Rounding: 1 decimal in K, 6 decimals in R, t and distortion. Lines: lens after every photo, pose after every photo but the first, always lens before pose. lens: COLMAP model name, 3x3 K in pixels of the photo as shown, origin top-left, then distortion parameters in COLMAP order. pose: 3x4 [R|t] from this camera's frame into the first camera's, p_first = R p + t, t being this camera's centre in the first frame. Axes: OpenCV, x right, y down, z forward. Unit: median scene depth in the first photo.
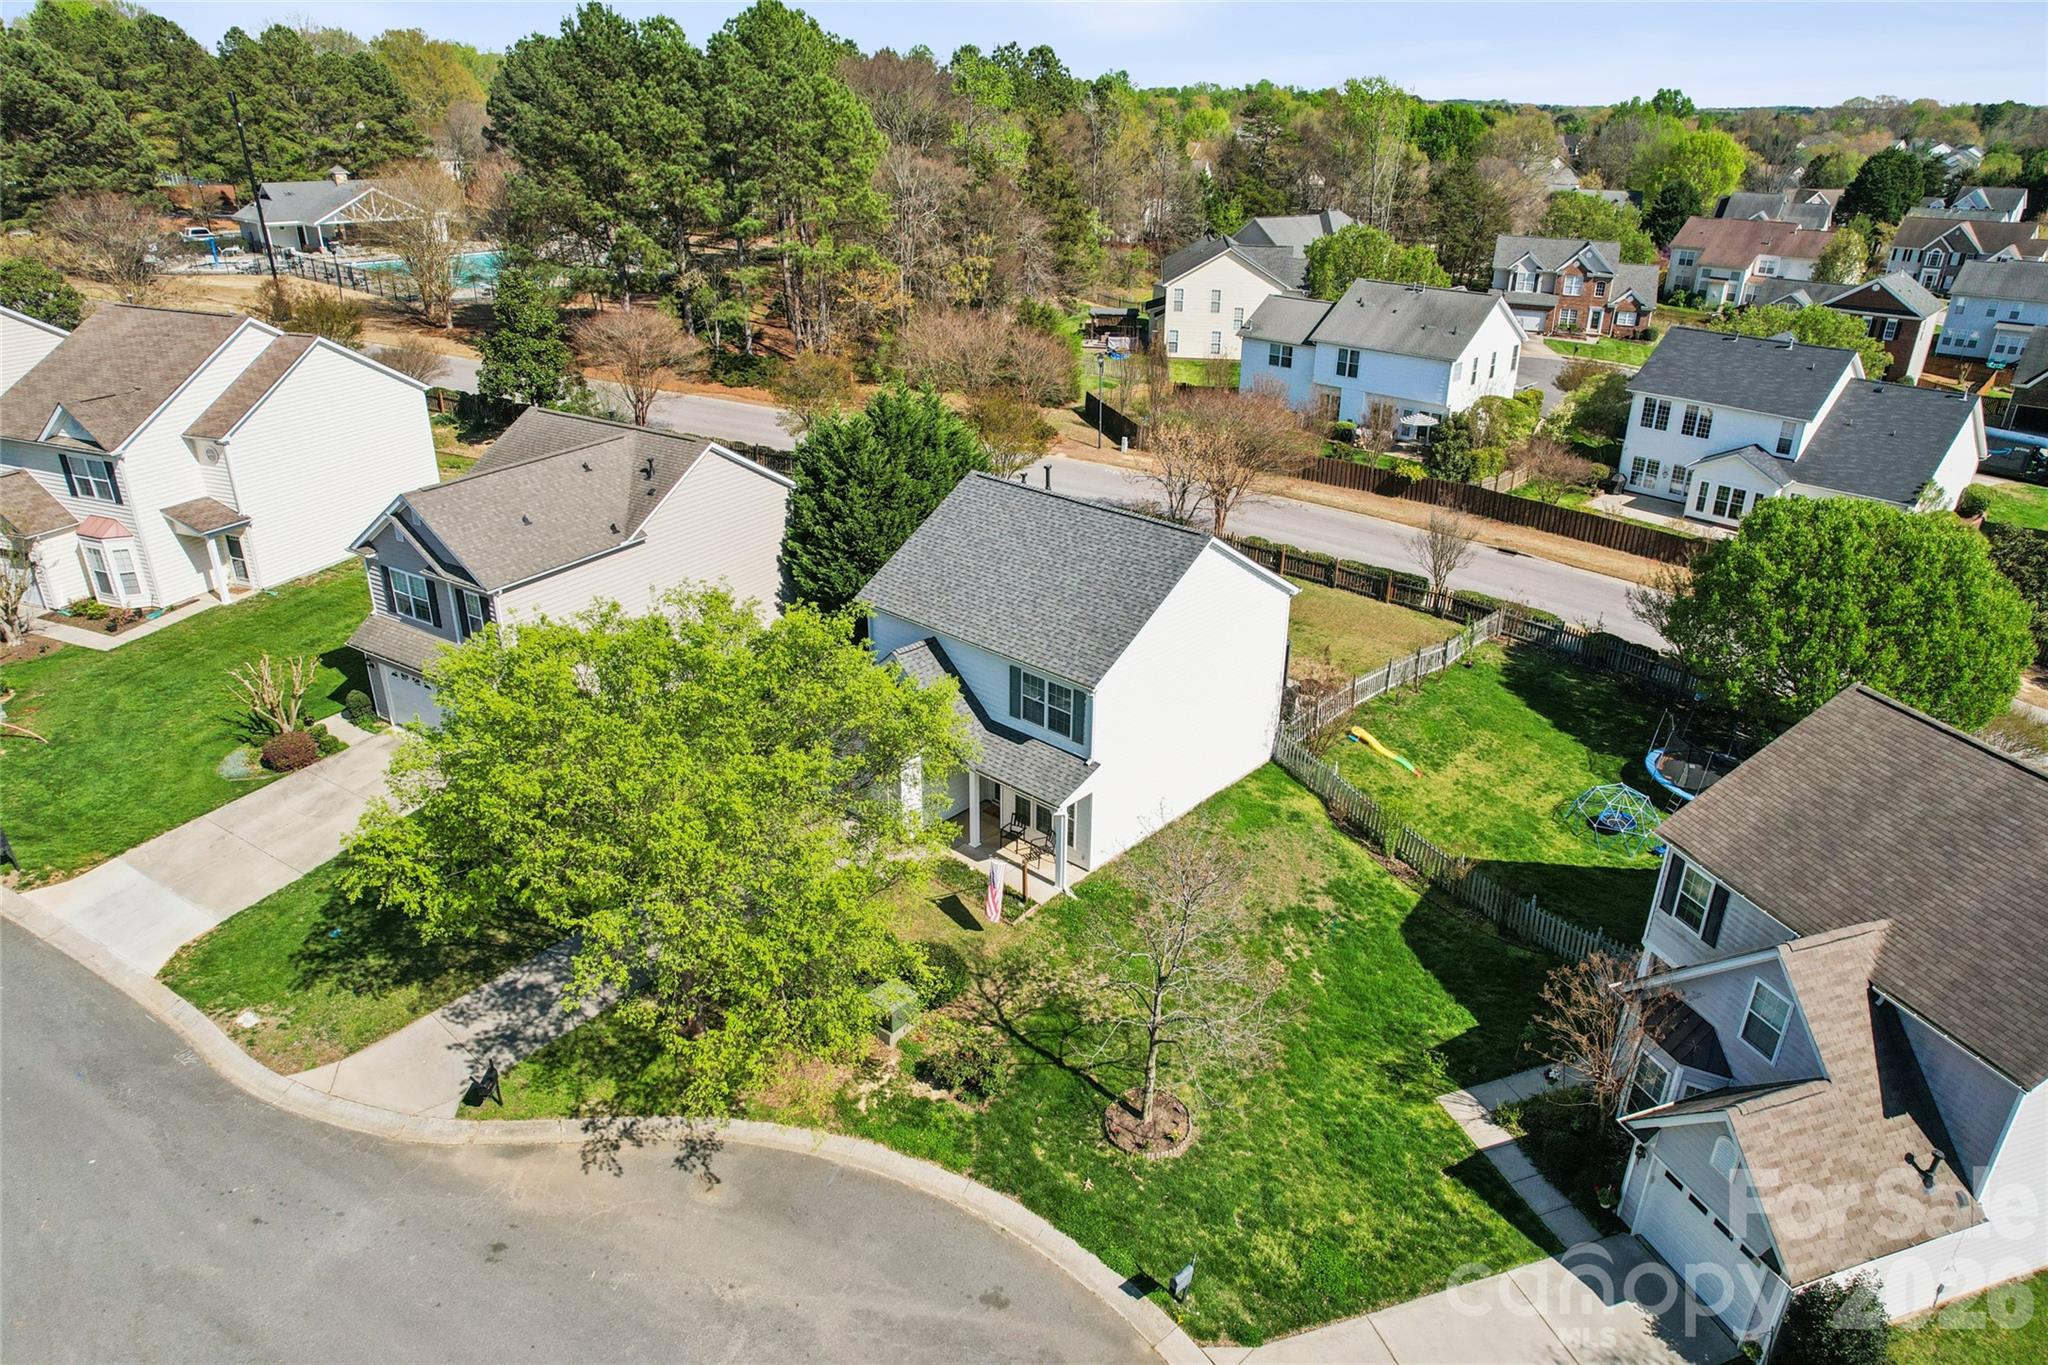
lens RADIAL K [[1283.2, 0, 1107.6], [0, 1283.2, 681.2], [0, 0, 1]] dist [-0.030846, 0.002010]
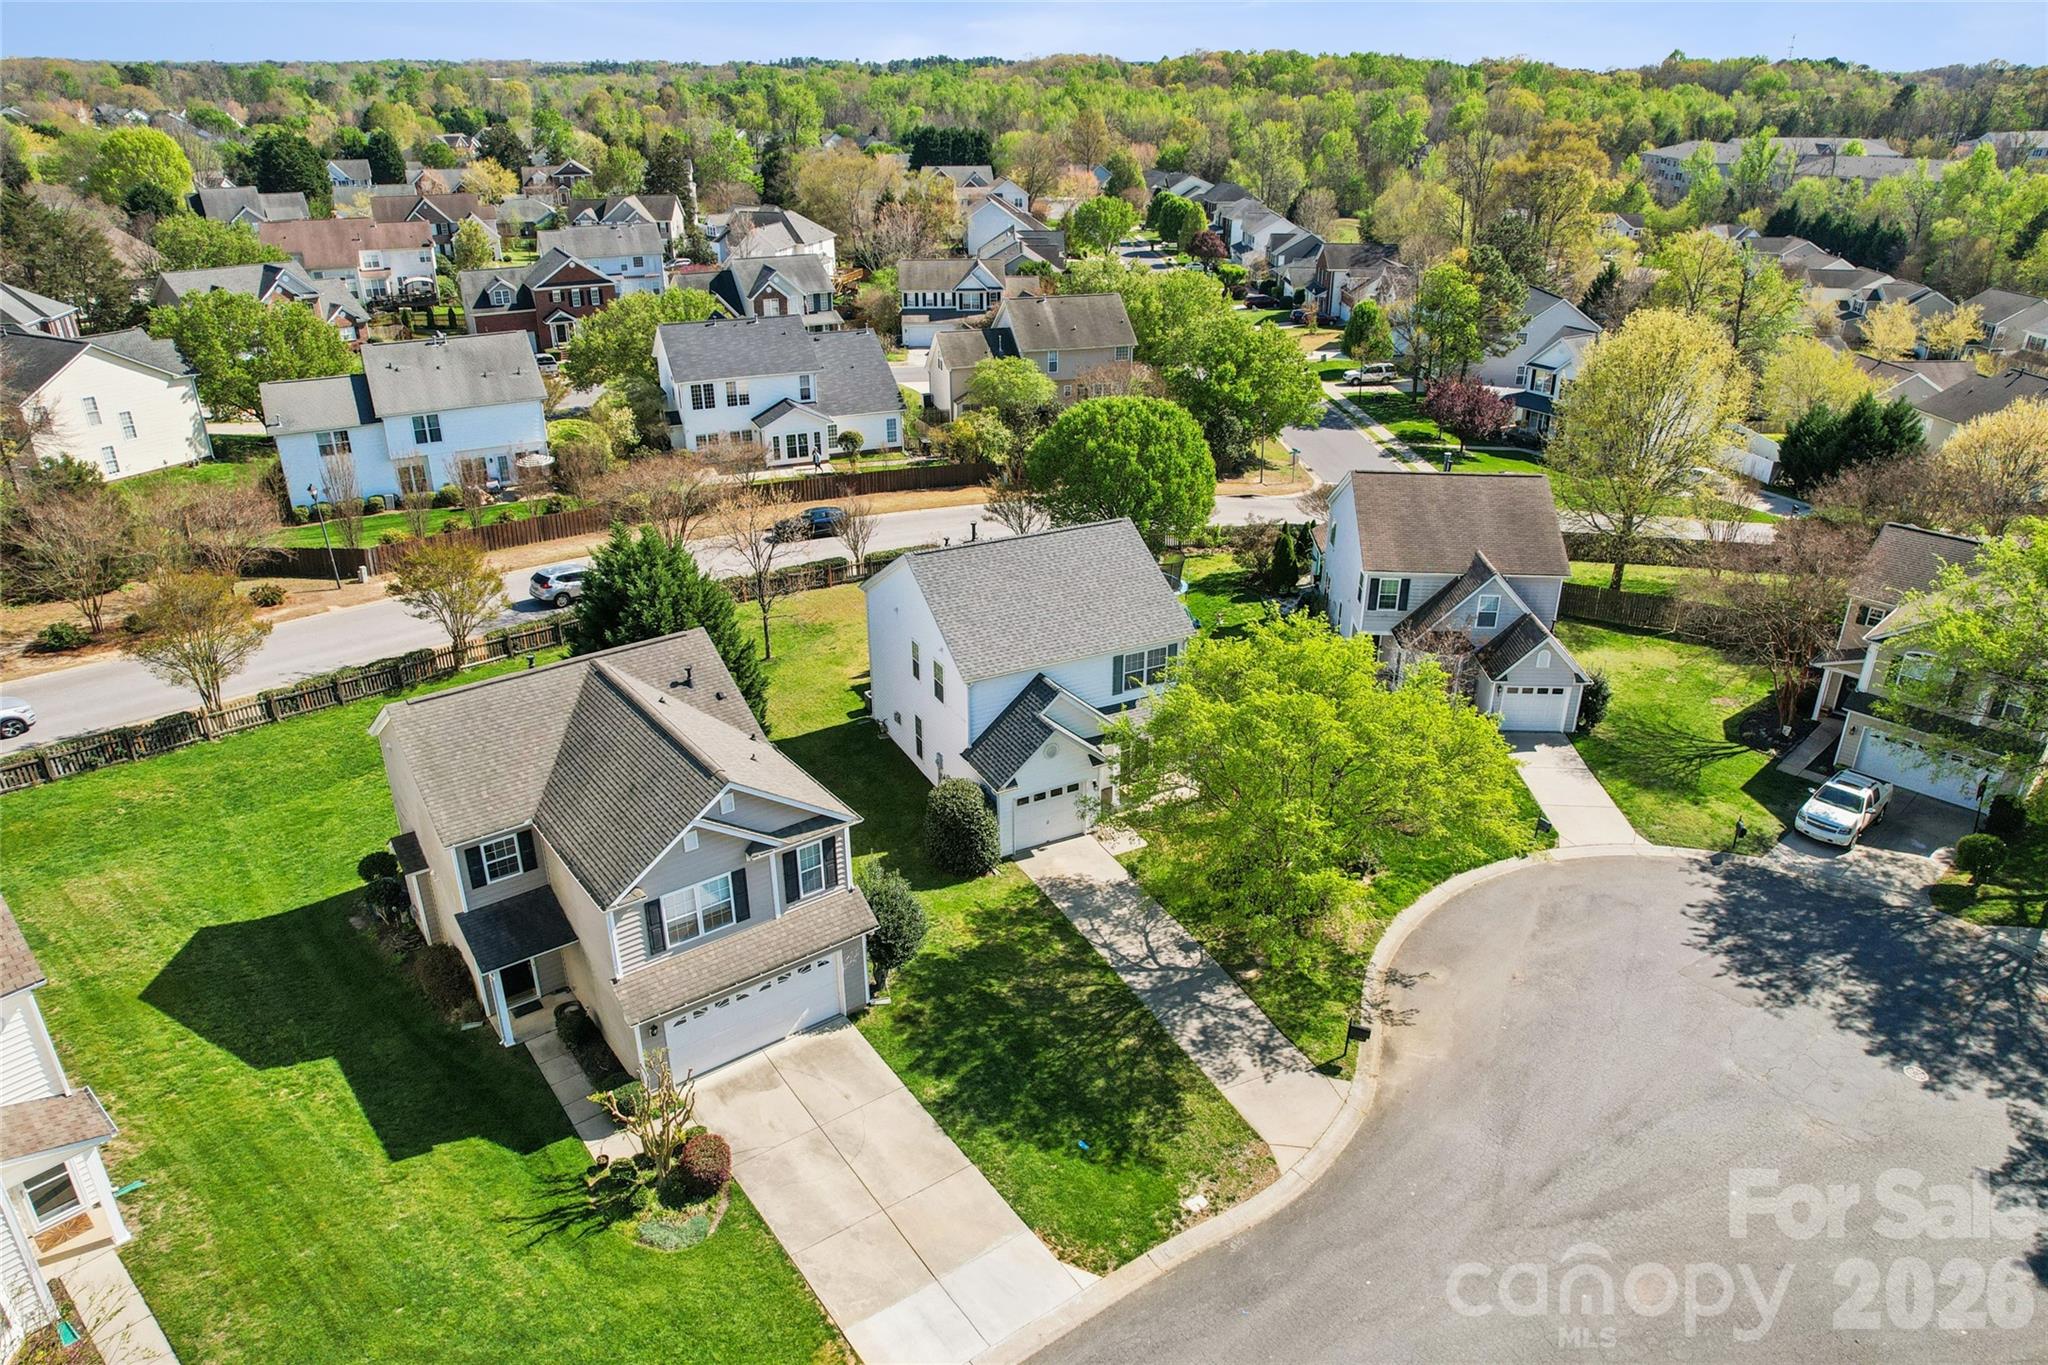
lens RADIAL K [[1352.7, 0, 1024.0], [0, 1352.7, 682.5], [0, 0, 1]] dist [-0.081813, 0.077336]
pose [[0.378688, -0.408544, 0.830474, -0.628414], [0.391423, 0.883800, 0.256292, -0.187297], [-0.838680, 0.228012, 0.494597, 0.208544]]
